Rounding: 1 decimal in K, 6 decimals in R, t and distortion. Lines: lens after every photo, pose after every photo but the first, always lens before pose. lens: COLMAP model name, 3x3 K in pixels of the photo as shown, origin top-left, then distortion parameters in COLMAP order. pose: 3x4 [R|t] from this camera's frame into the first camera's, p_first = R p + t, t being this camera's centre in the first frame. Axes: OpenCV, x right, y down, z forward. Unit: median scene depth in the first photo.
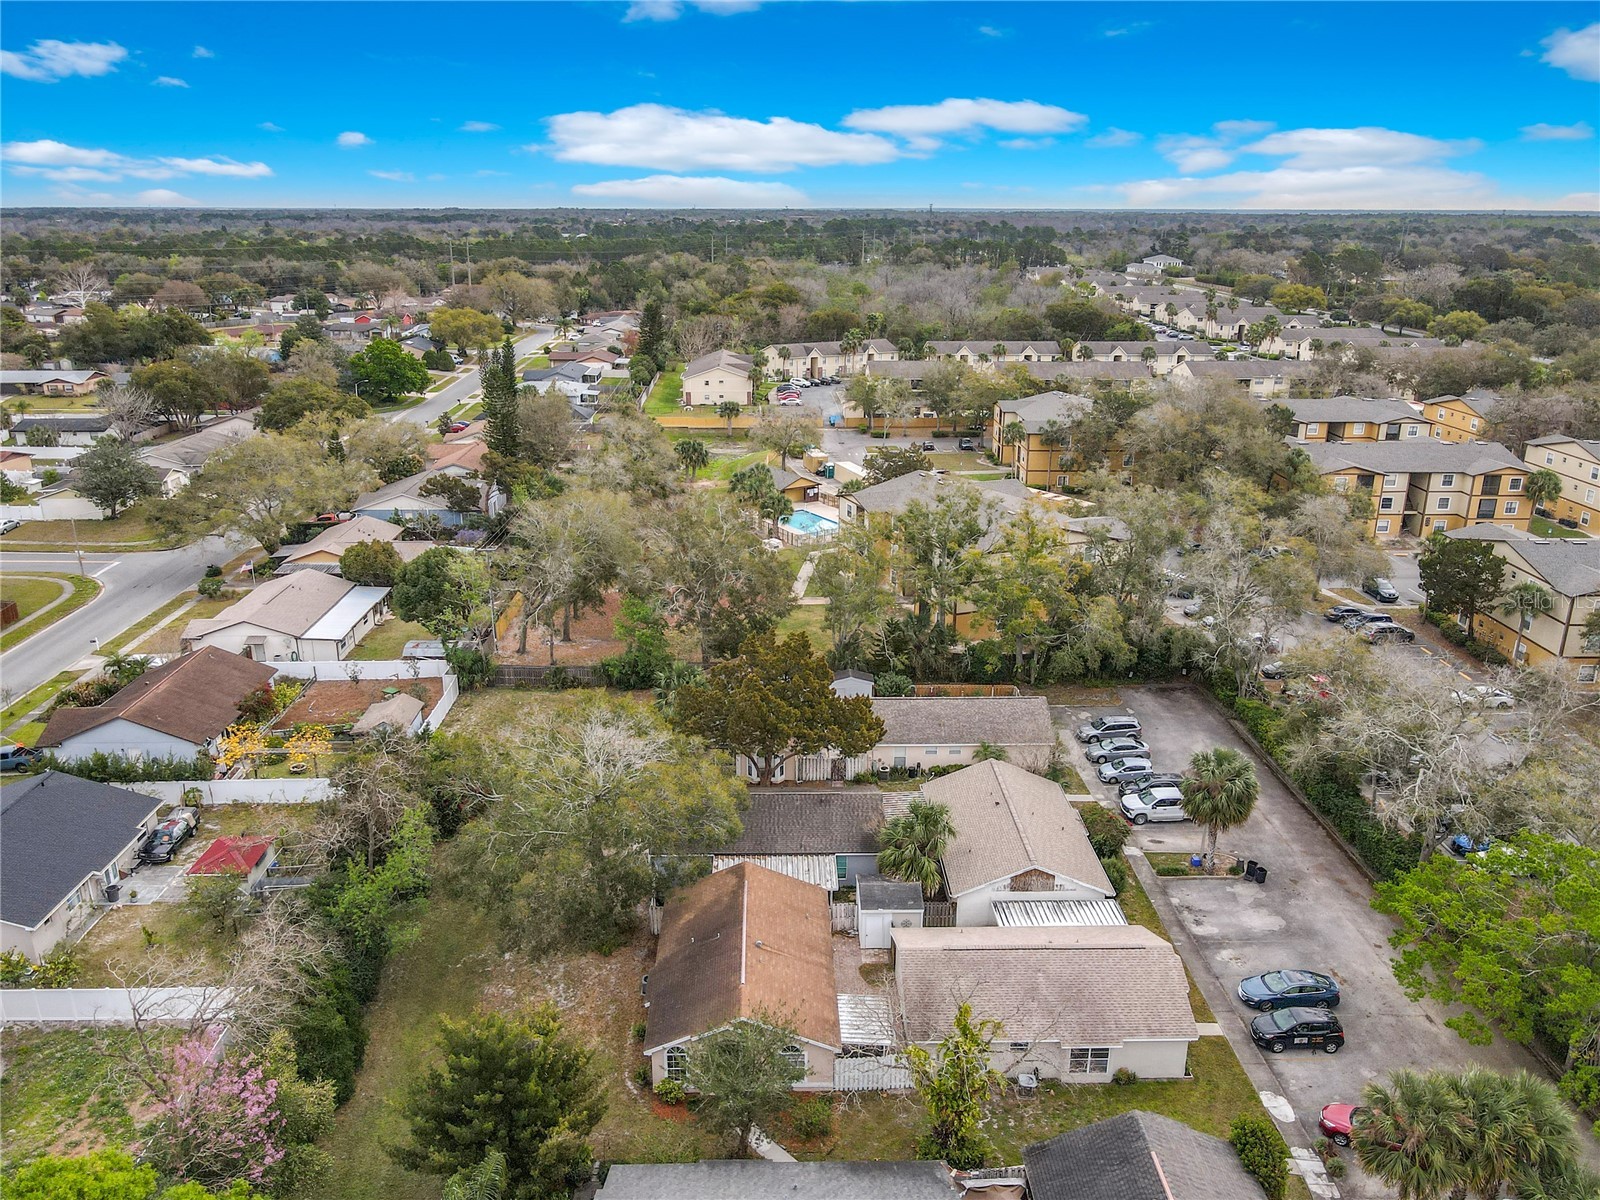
lens RADIAL K [[1221.7, 0, 790.8], [0, 1221.7, 606.6], [0, 0, 1]] dist [-0.008681, 0.054943]
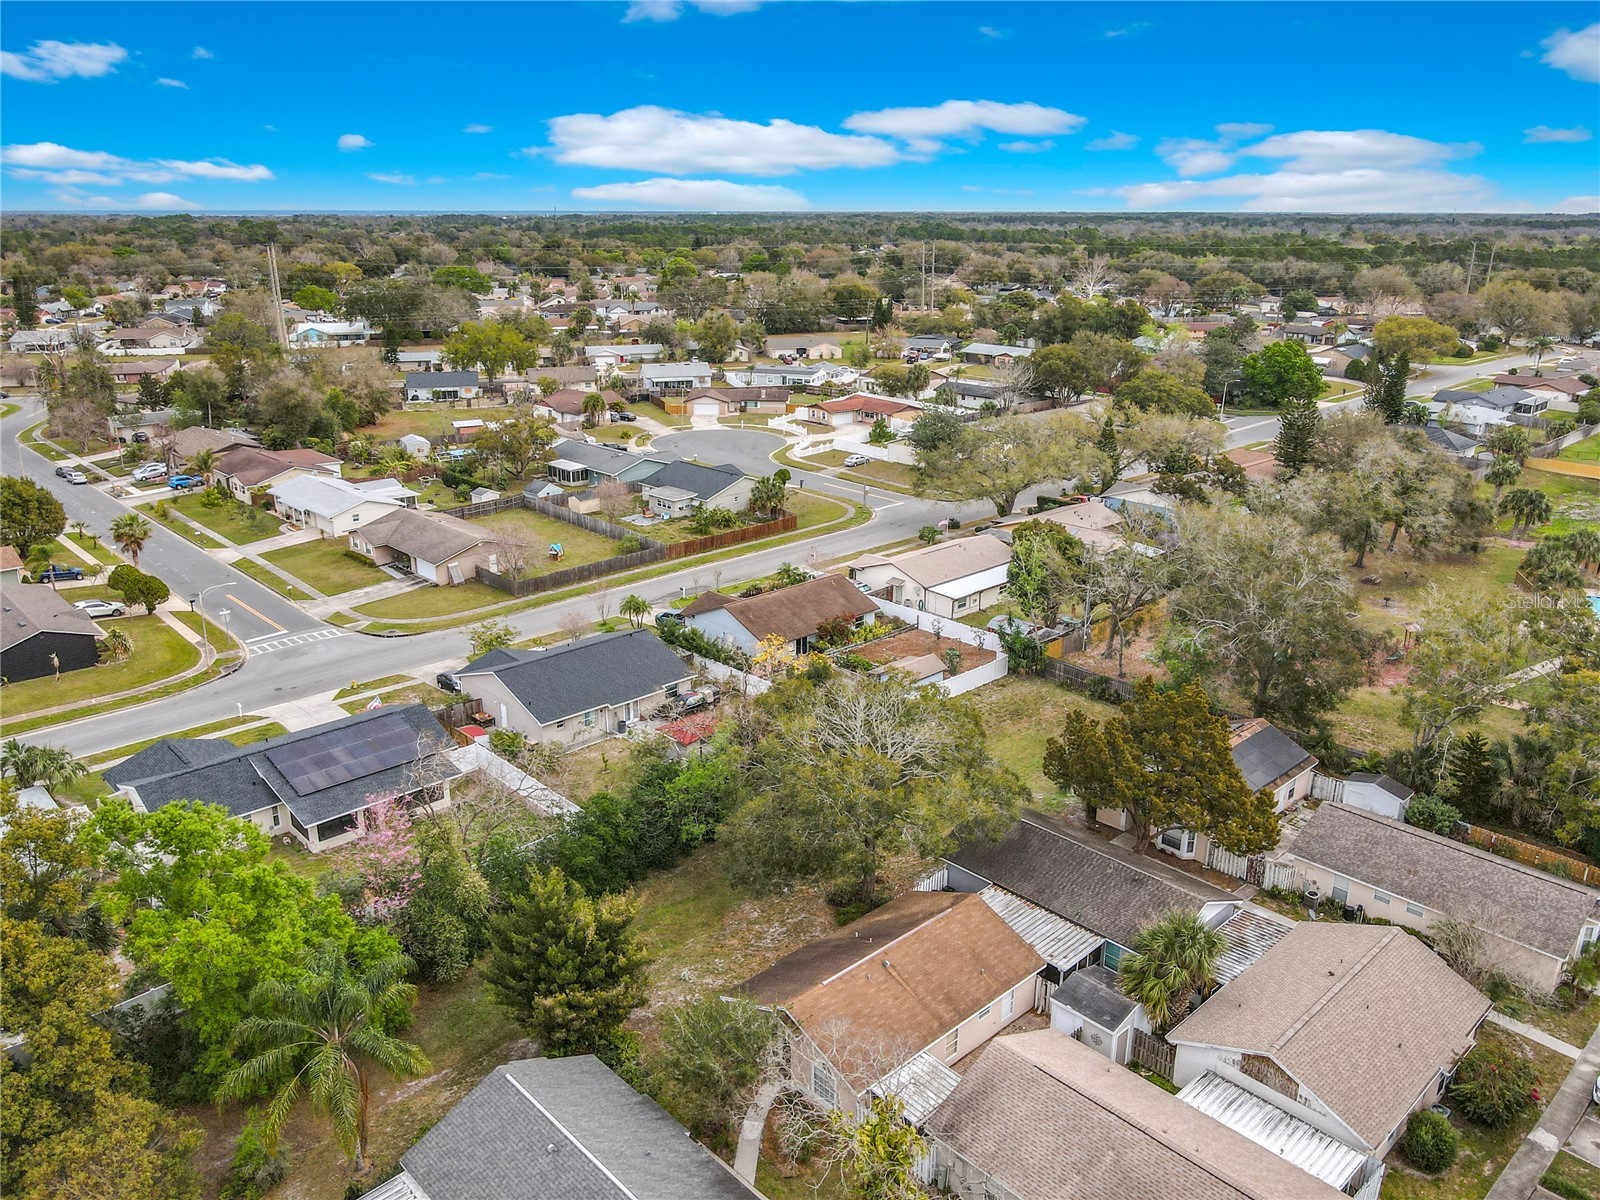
lens RADIAL K [[1182.4, 0, 800.0], [0, 1182.4, 600.0], [0, 0, 1]] dist [-0.005614, 0.092903]
pose [[0.681078, 0.238684, -0.692216, 0.356625], [-0.237632, 0.966259, 0.099369, -0.057958], [0.692578, 0.096814, 0.714817, 0.171305]]
